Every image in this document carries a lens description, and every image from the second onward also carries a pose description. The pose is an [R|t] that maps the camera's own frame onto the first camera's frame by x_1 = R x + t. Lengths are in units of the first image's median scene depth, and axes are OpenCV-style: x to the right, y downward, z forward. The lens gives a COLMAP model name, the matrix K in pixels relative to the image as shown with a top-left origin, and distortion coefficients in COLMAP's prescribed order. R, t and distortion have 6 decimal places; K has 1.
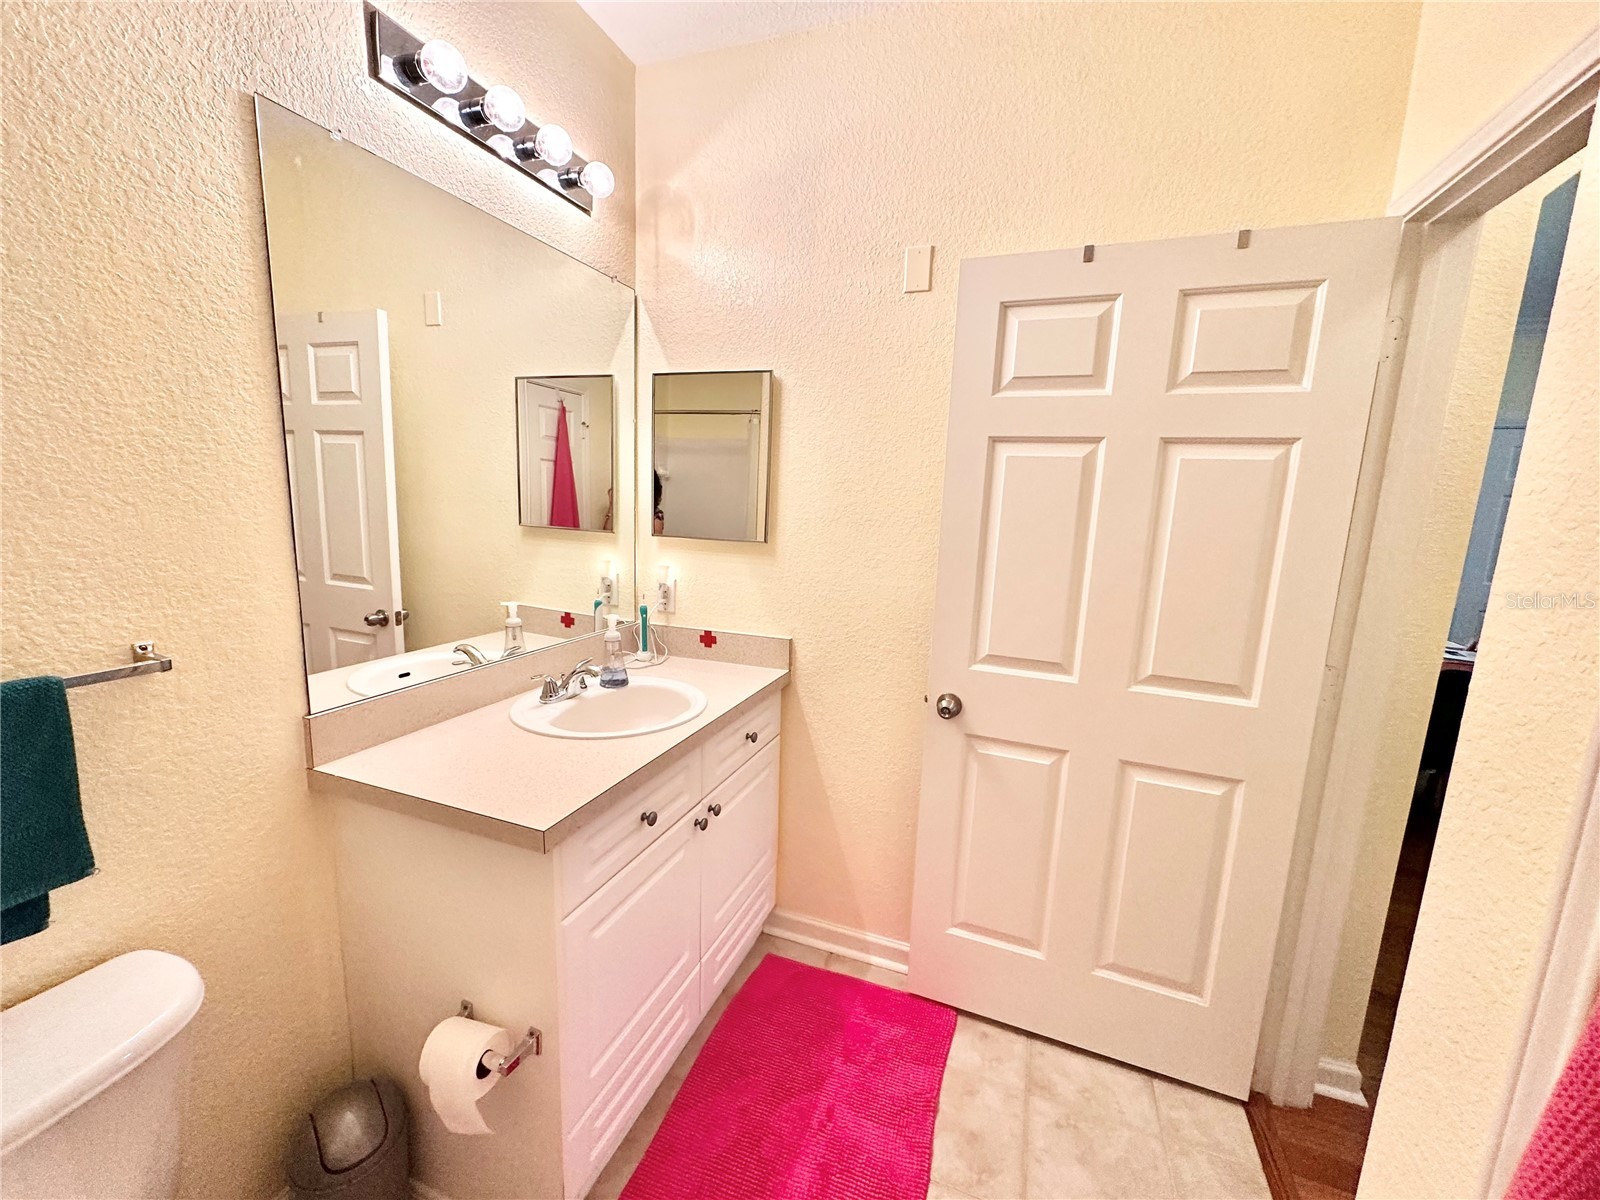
lens RADIAL K [[634.9, 0, 804.0], [0, 634.9, 602.4], [0, 0, 1]] dist [-0.000178, 0.000102]
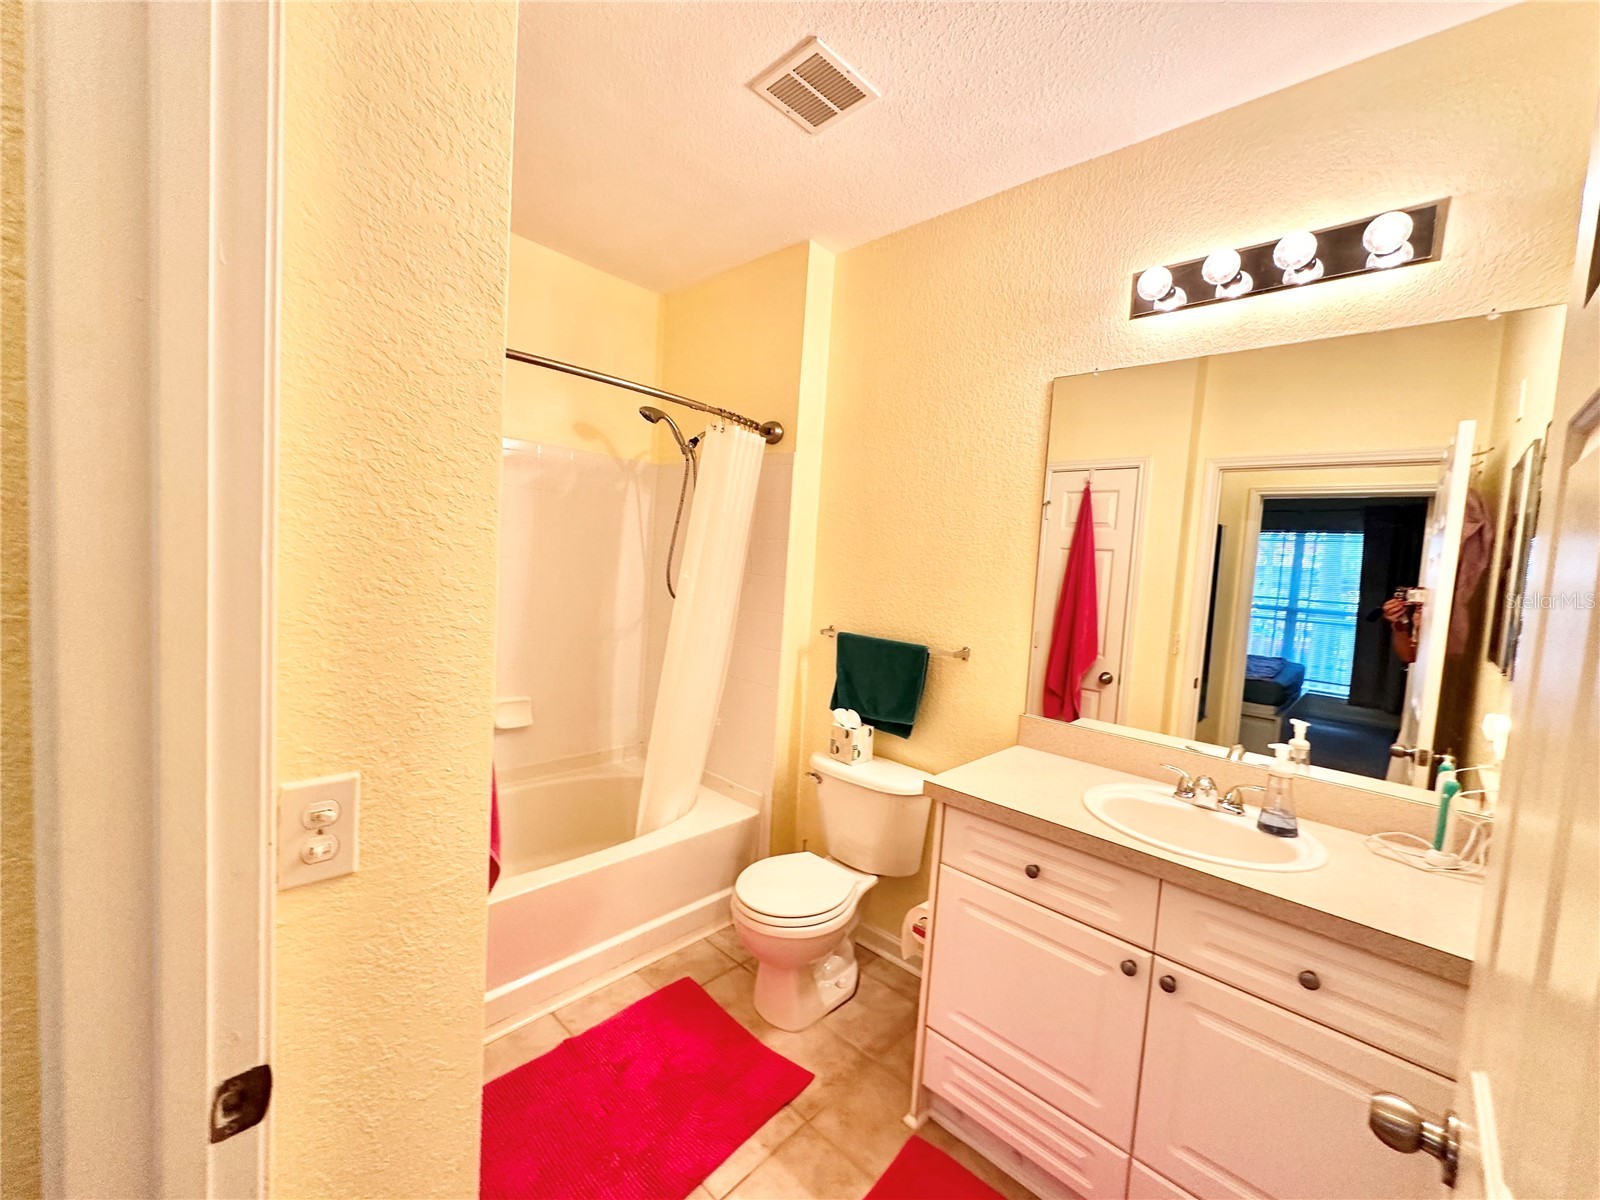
lens RADIAL K [[634.9, 0, 804.0], [0, 634.9, 602.4], [0, 0, 1]] dist [-0.000178, 0.000102]
pose [[-0.381216, 0.000274, -0.924486, 1.199983], [-0.233196, 0.967635, 0.096446, -0.162608], [0.894592, 0.252353, -0.368814, 1.216151]]
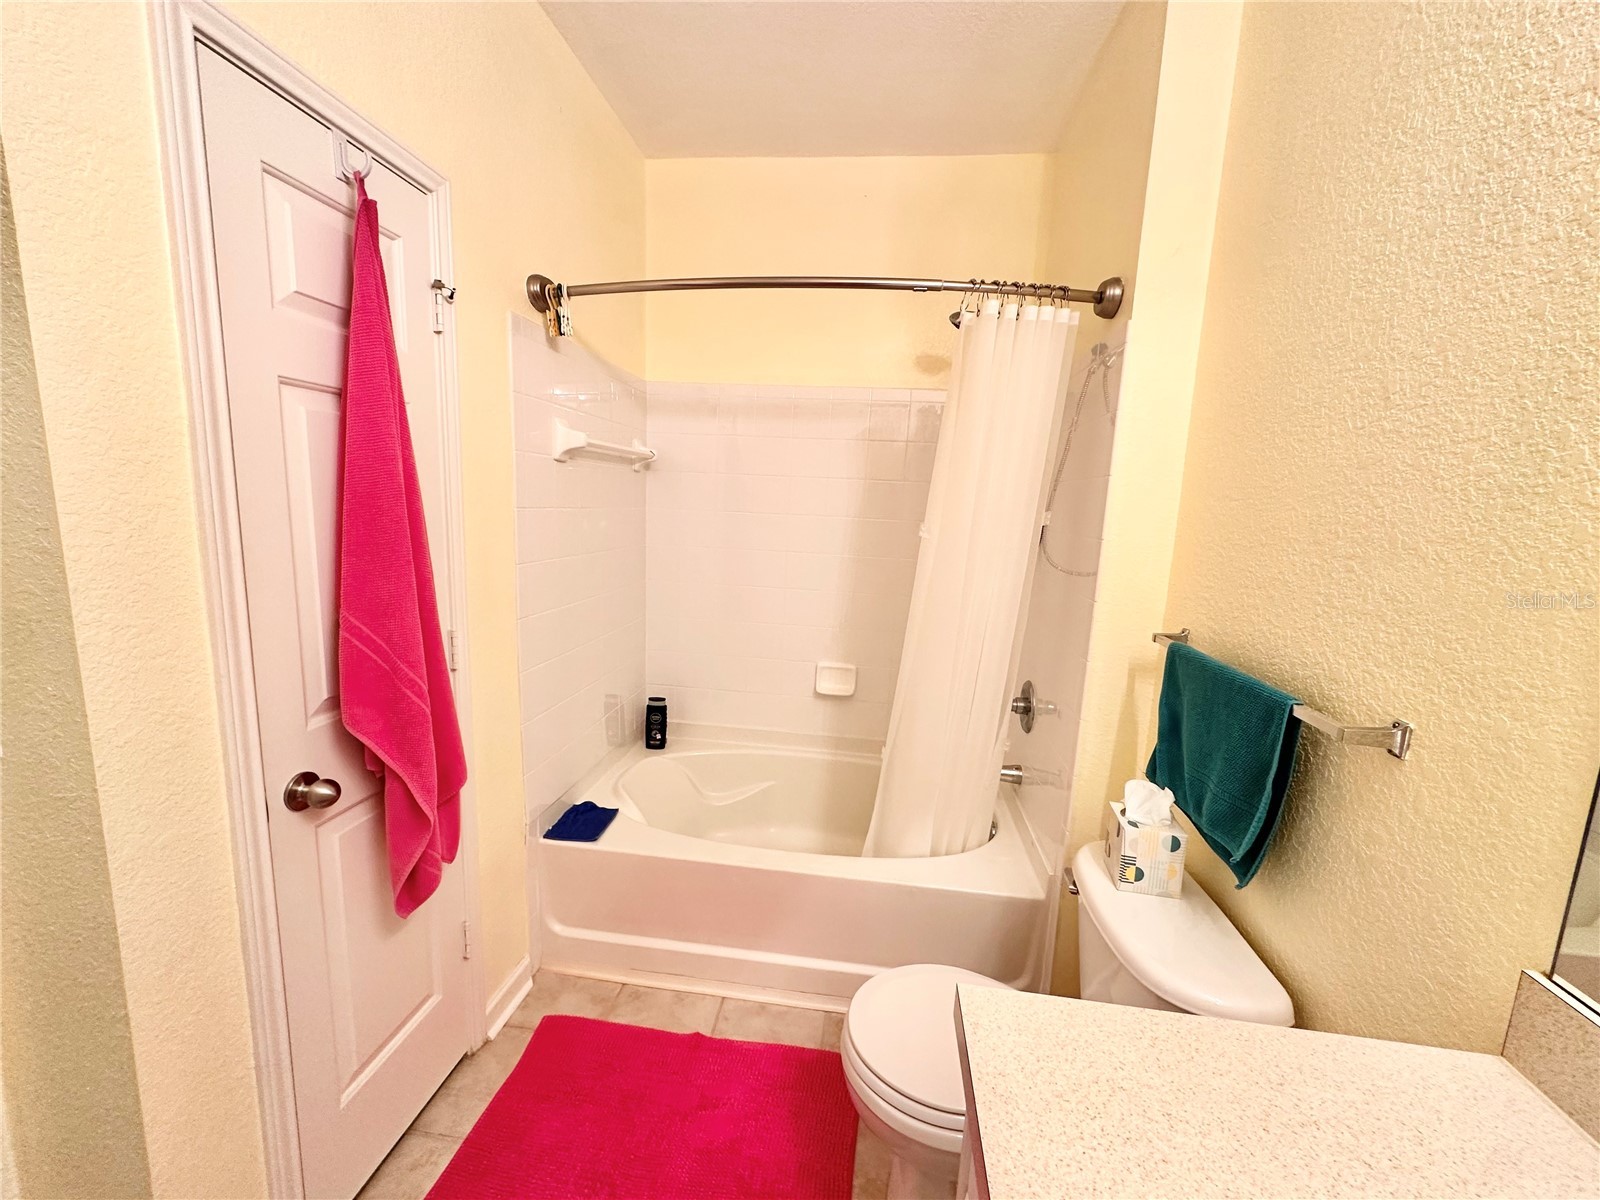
lens RADIAL K [[634.9, 0, 804.0], [0, 634.9, 602.4], [0, 0, 1]] dist [-0.000178, 0.000102]
pose [[-0.970205, -0.040318, -0.238908, -0.054579], [-0.115500, 0.943768, 0.309778, -0.243983], [0.212984, 0.328142, -0.920305, 1.484099]]
